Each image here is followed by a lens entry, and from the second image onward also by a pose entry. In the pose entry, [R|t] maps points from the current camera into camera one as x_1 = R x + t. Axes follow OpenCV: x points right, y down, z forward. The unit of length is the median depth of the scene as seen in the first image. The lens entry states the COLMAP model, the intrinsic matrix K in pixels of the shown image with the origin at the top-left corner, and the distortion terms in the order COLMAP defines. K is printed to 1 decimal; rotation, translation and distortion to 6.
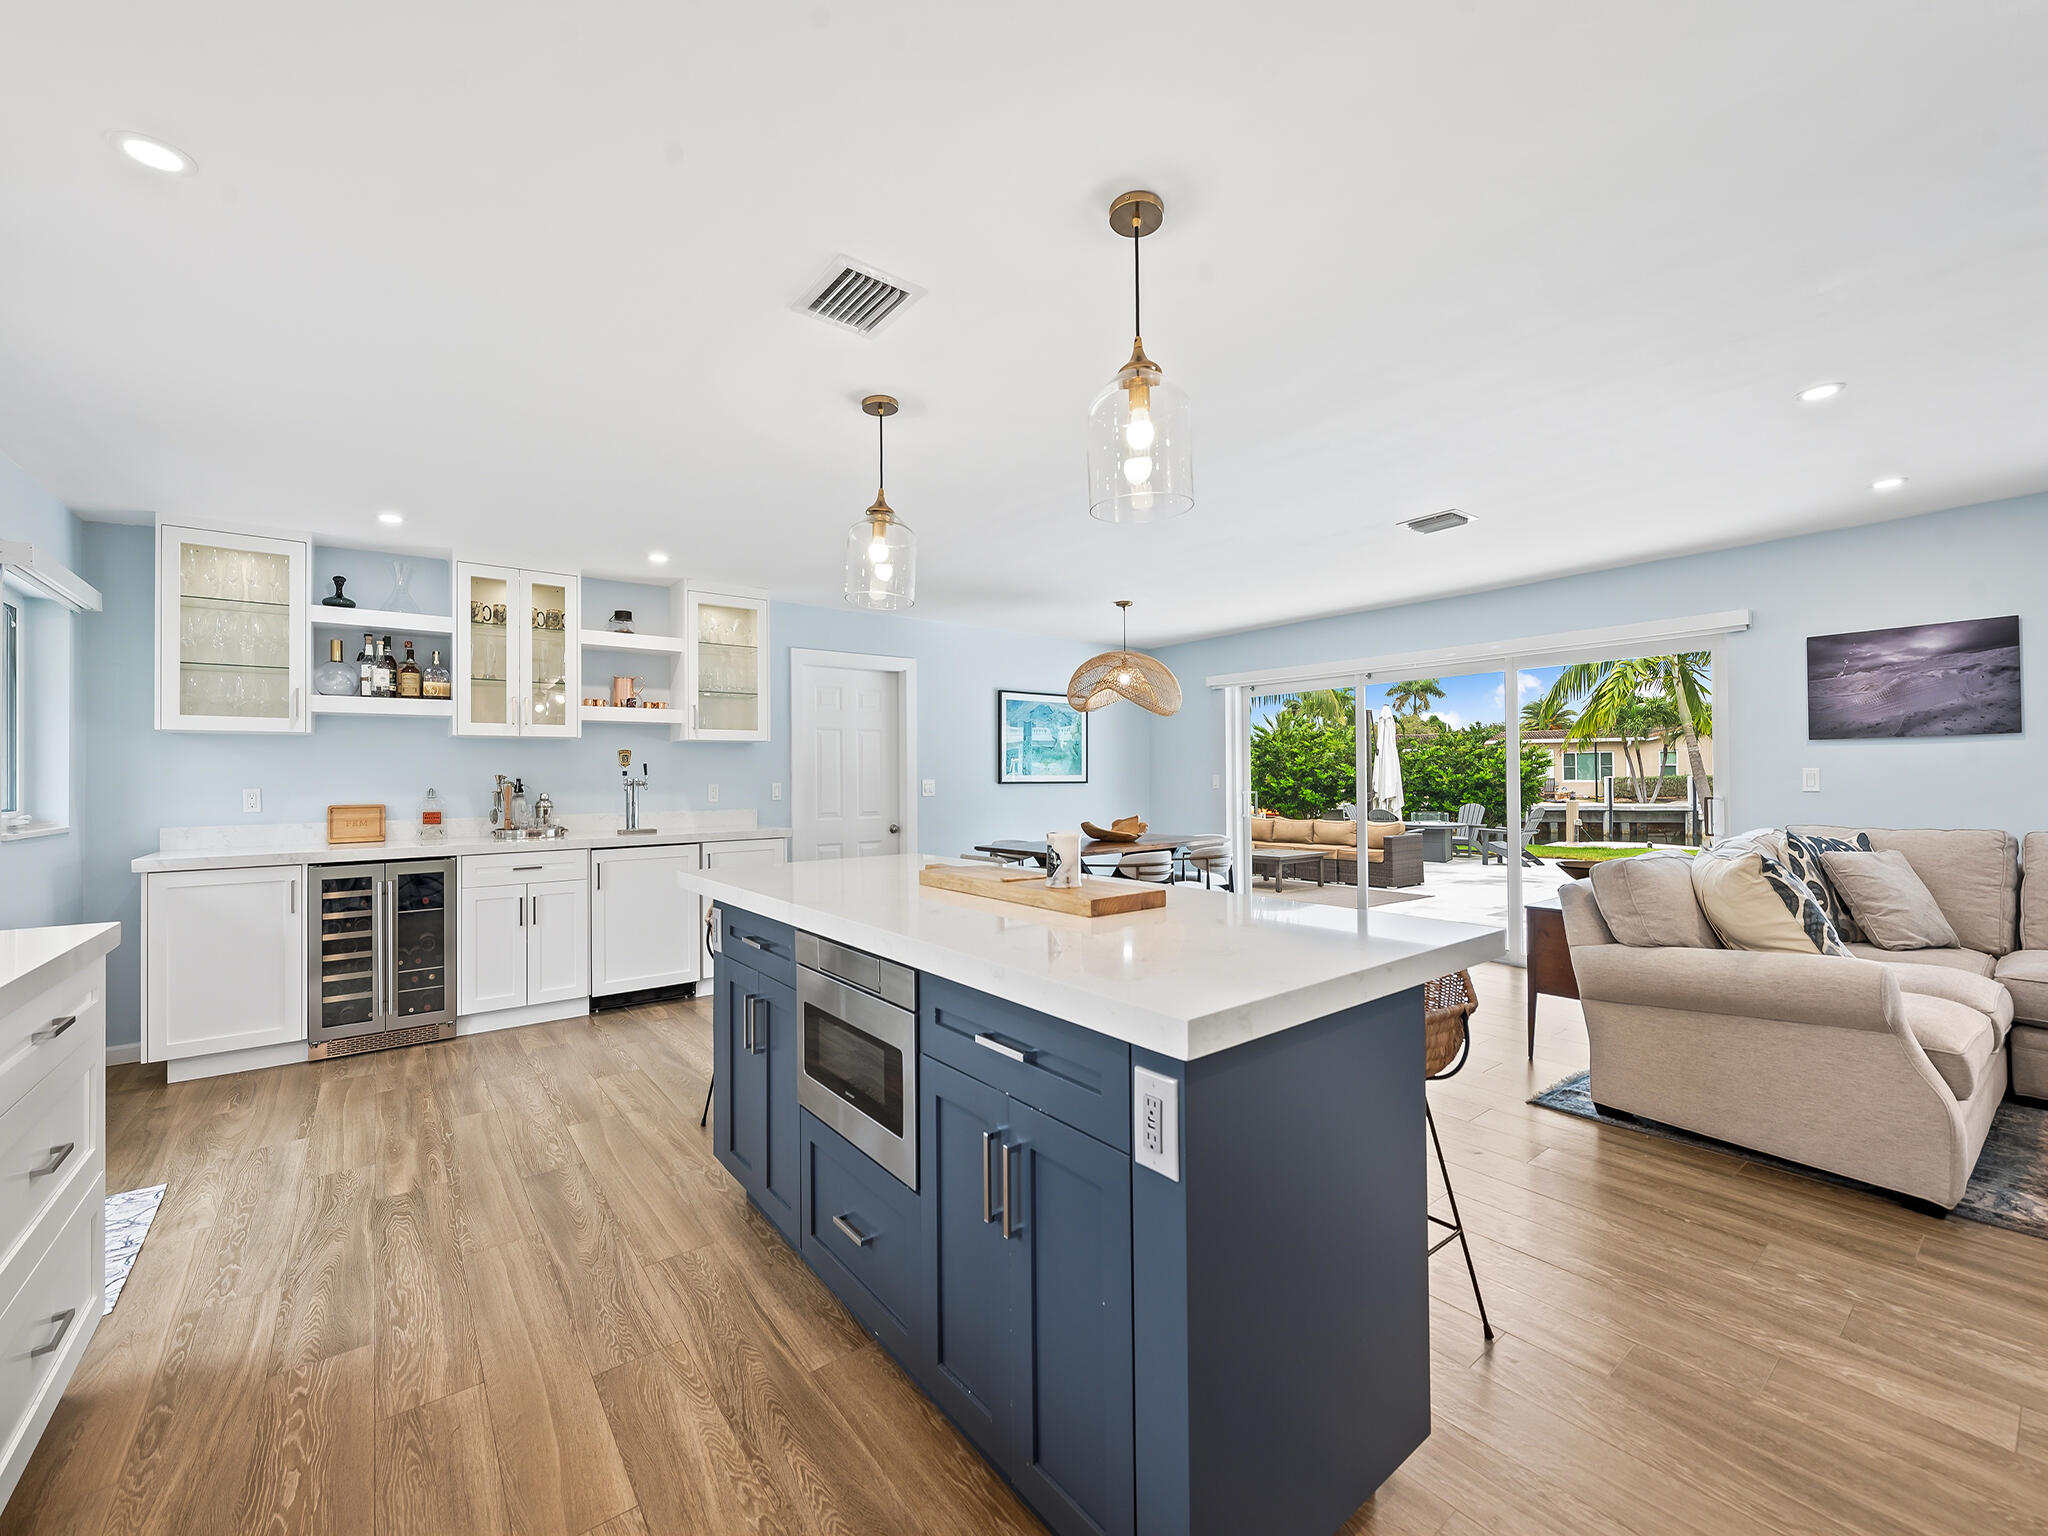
lens RADIAL K [[826.7, 0, 1018.2], [0, 826.7, 765.9], [0, 0, 1]] dist [0.004846, -0.004297]
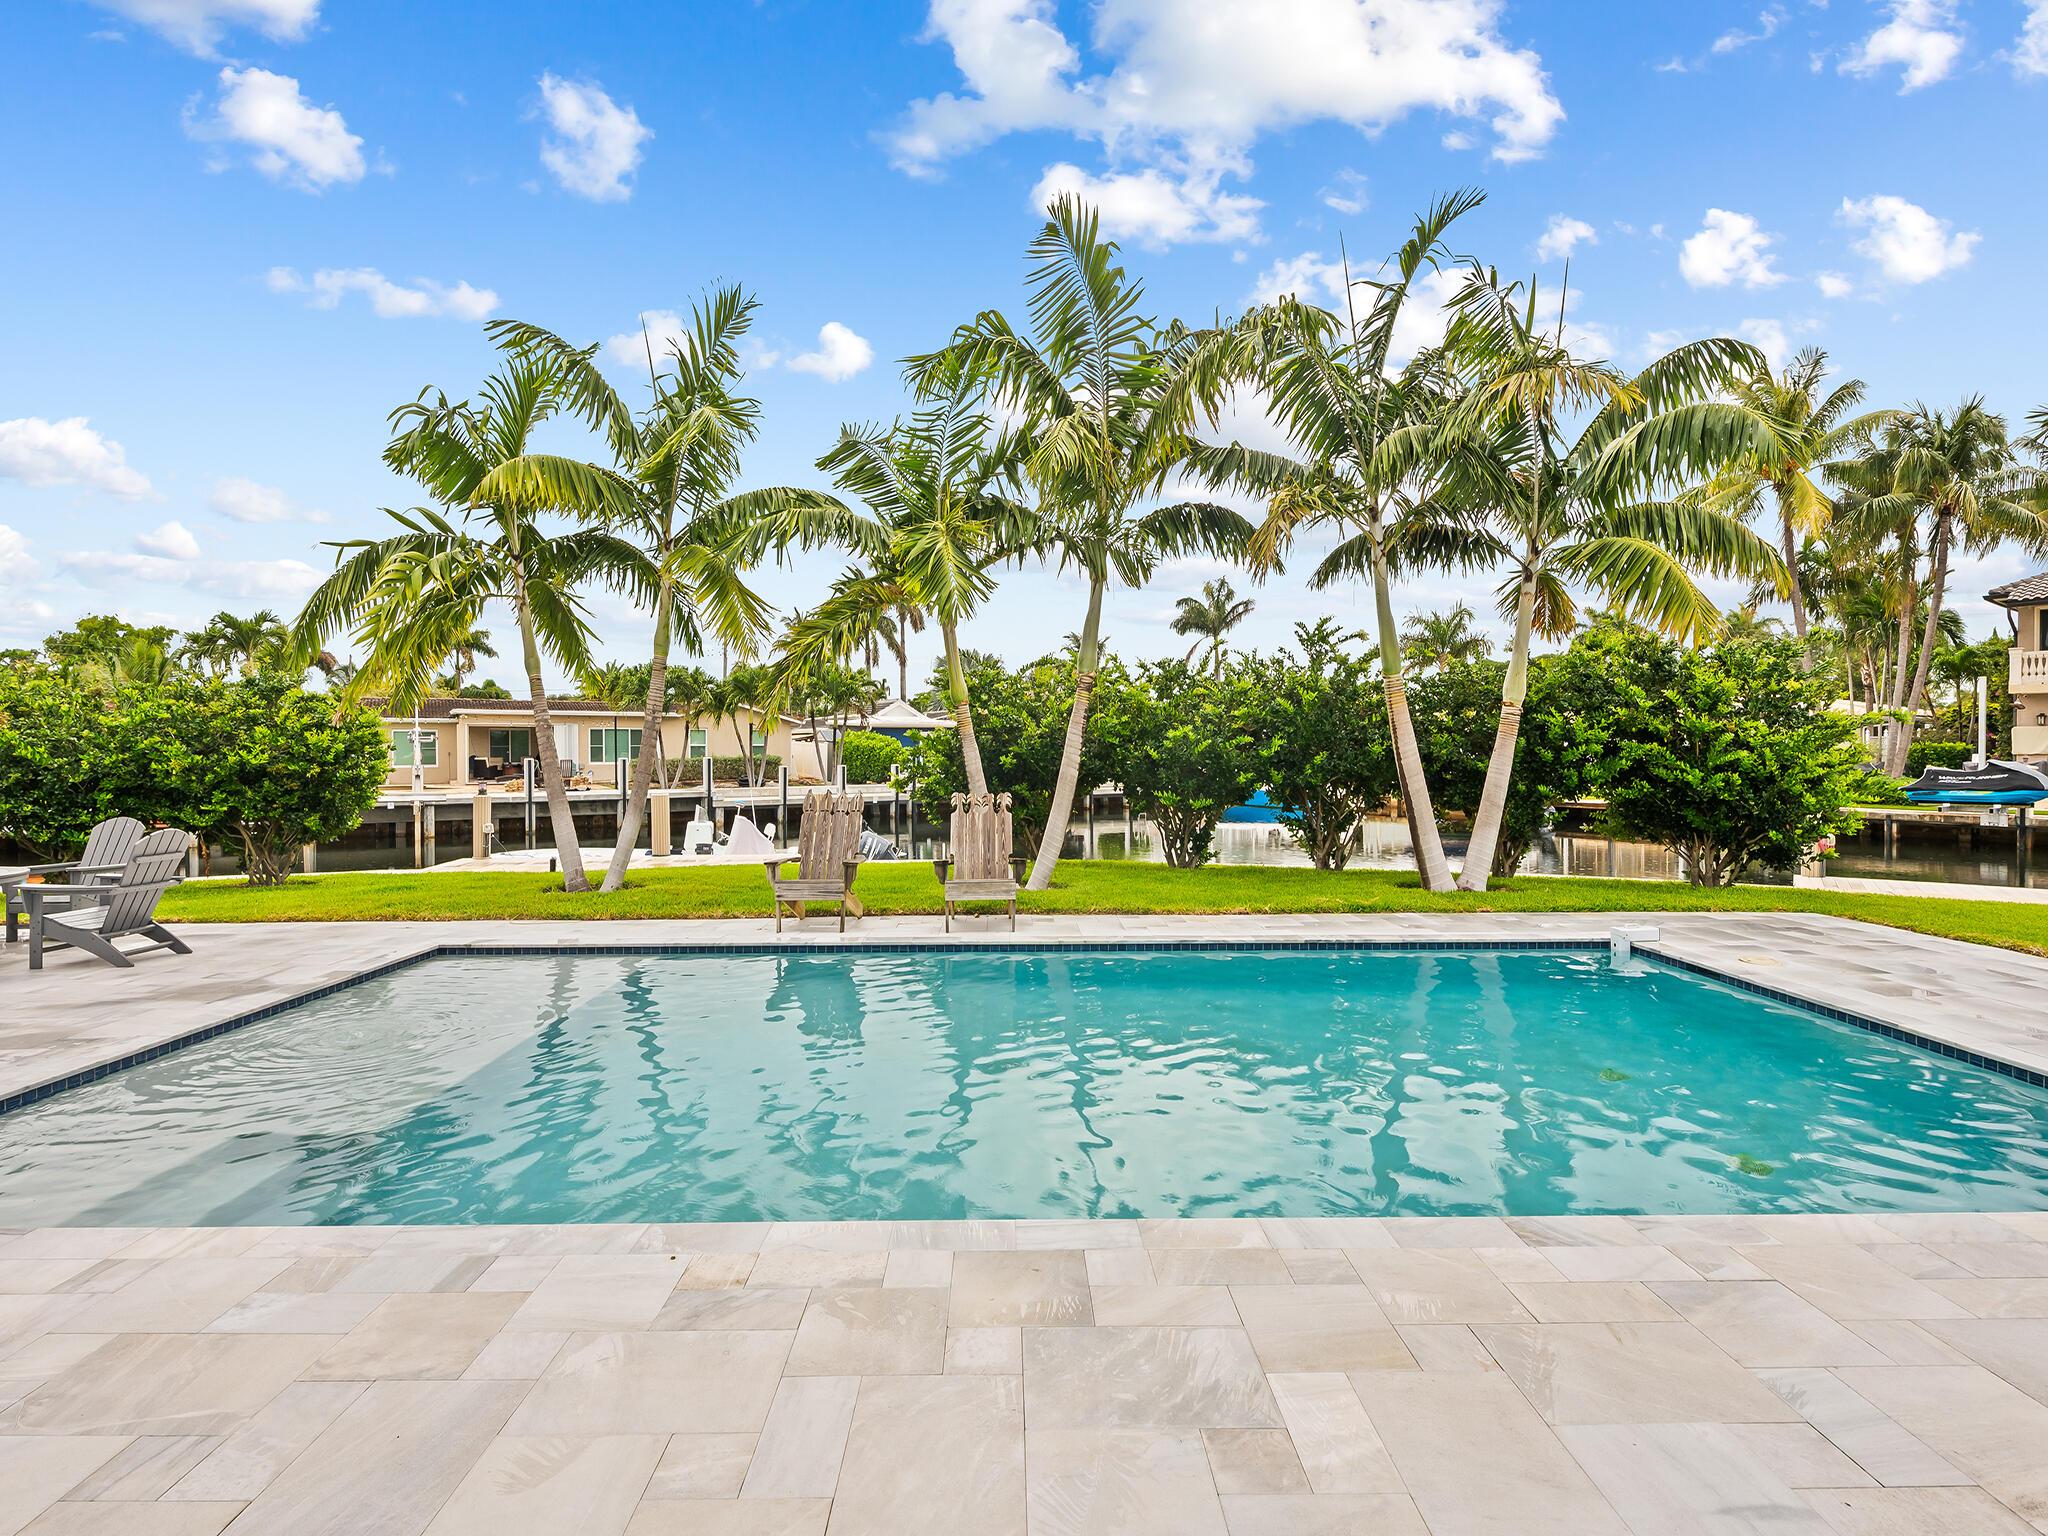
lens RADIAL K [[987.6, 0, 1014.3], [0, 987.6, 768.1], [0, 0, 1]] dist [0.001024, 0.000187]
pose [[0.597742, -0.005853, 0.801667, 1.440700], [-0.014087, 0.999742, 0.017802, -0.000561], [-0.801565, -0.021934, 0.597506, 0.915984]]
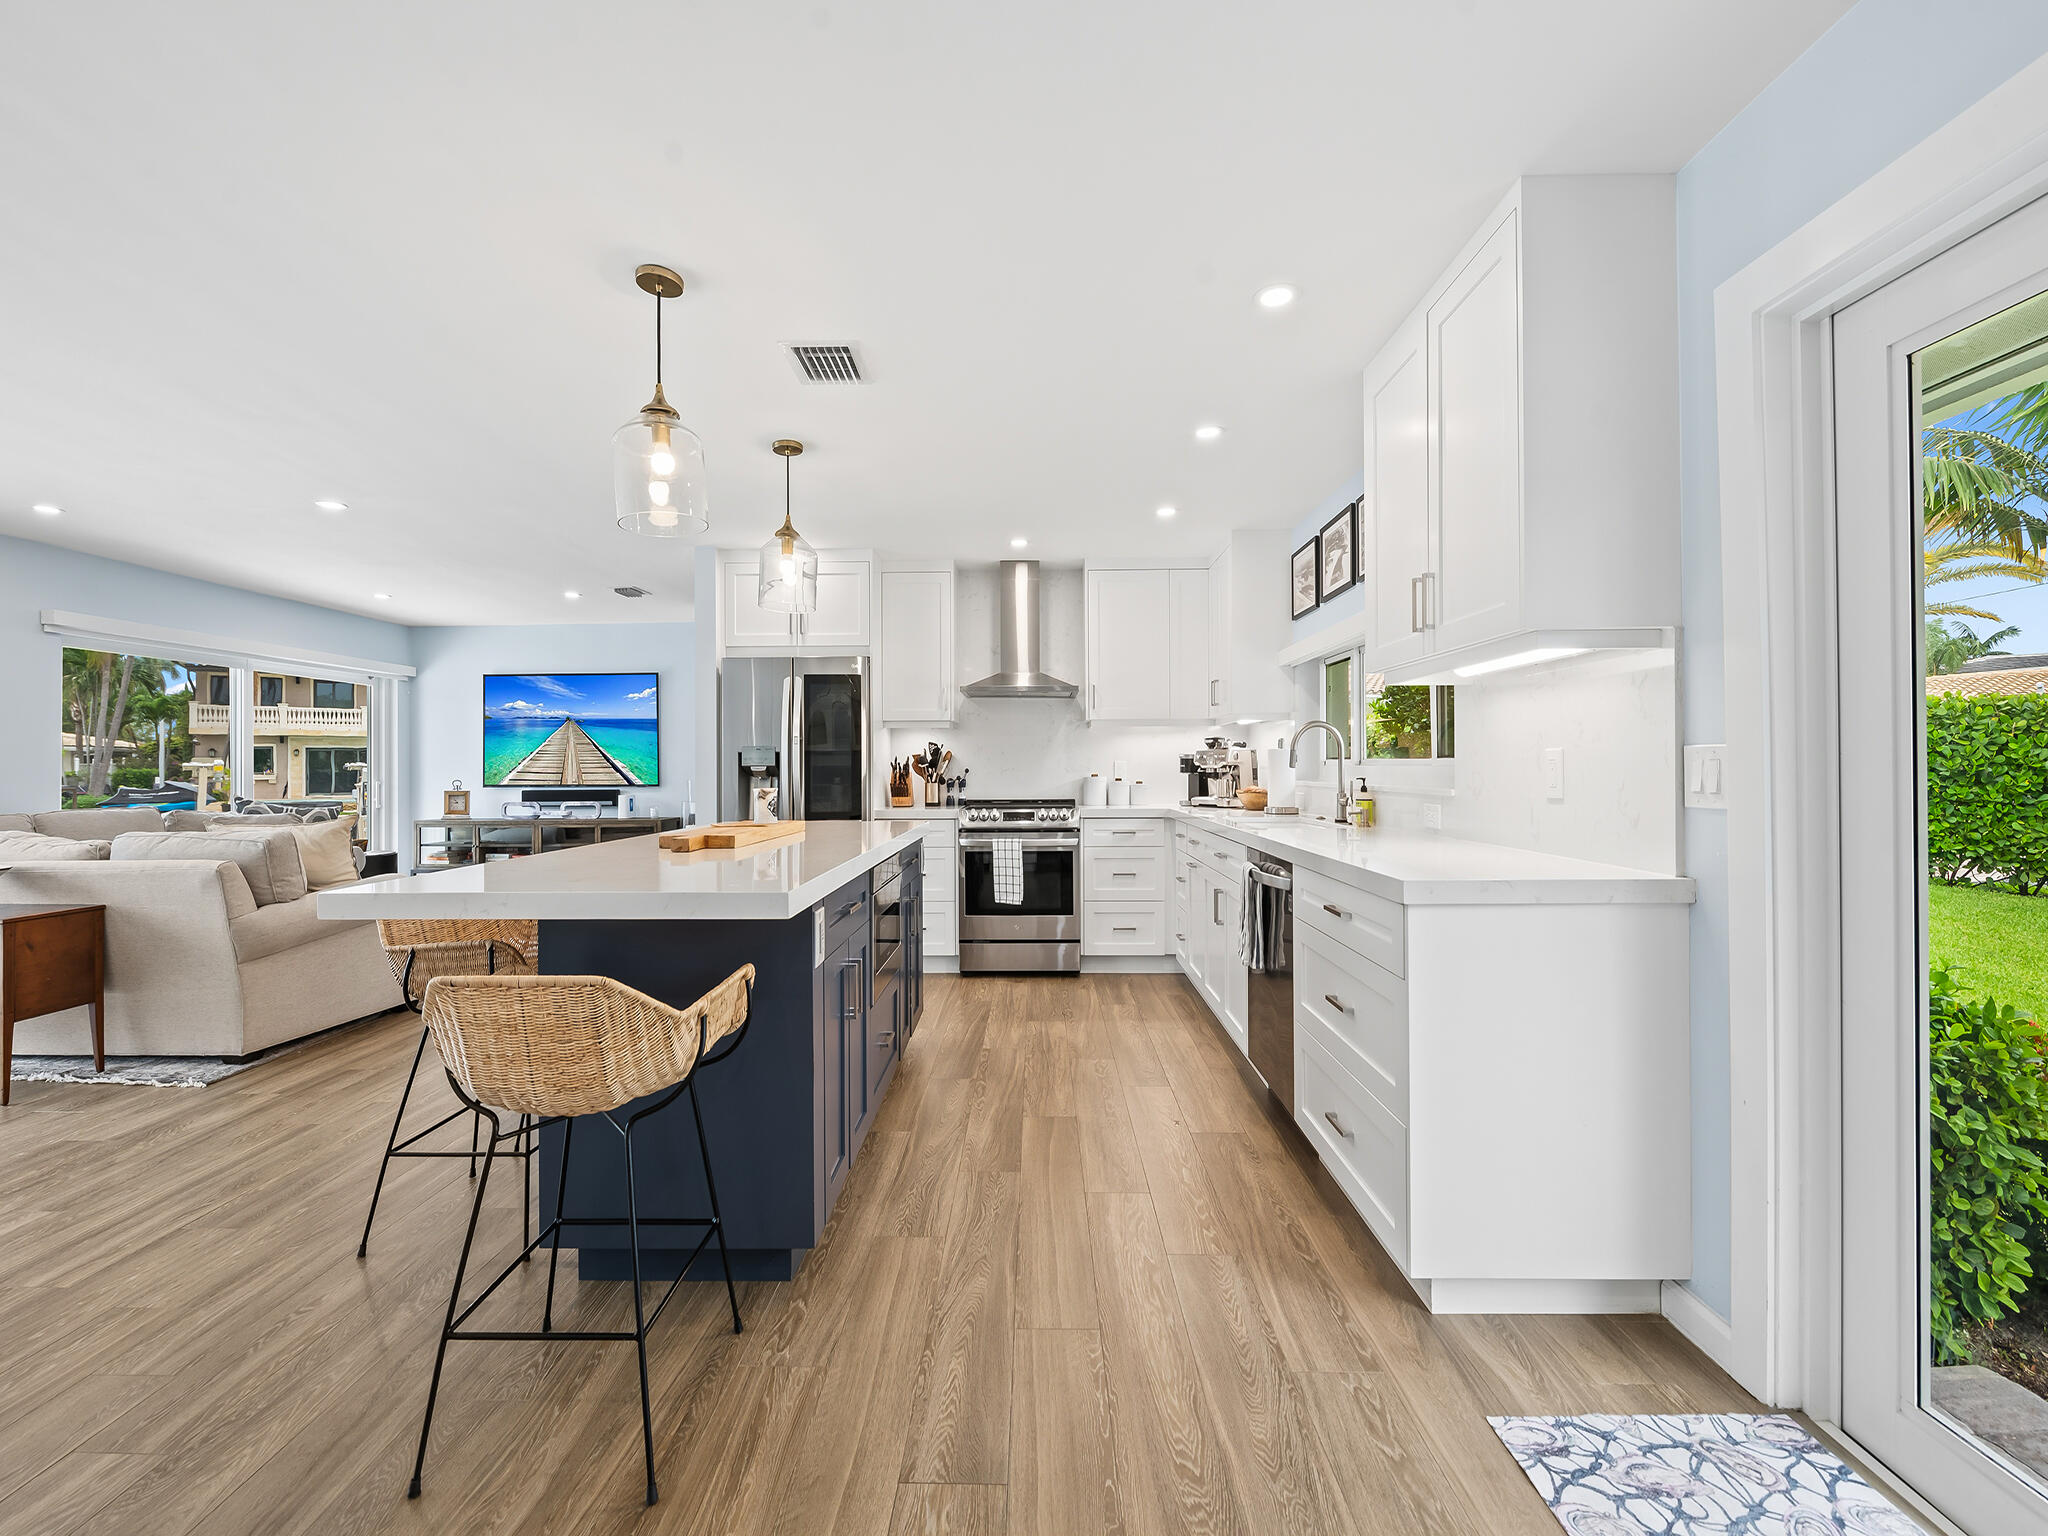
lens RADIAL K [[853.5, 0, 1019.0], [0, 853.5, 765.0], [0, 0, 1]] dist [0.006258, -0.004699]
pose [[-0.778247, 0.017344, 0.627719, -0.592187], [0.004698, 0.999751, -0.021798, 0.033723], [-0.627941, -0.014015, -0.778135, 0.883277]]
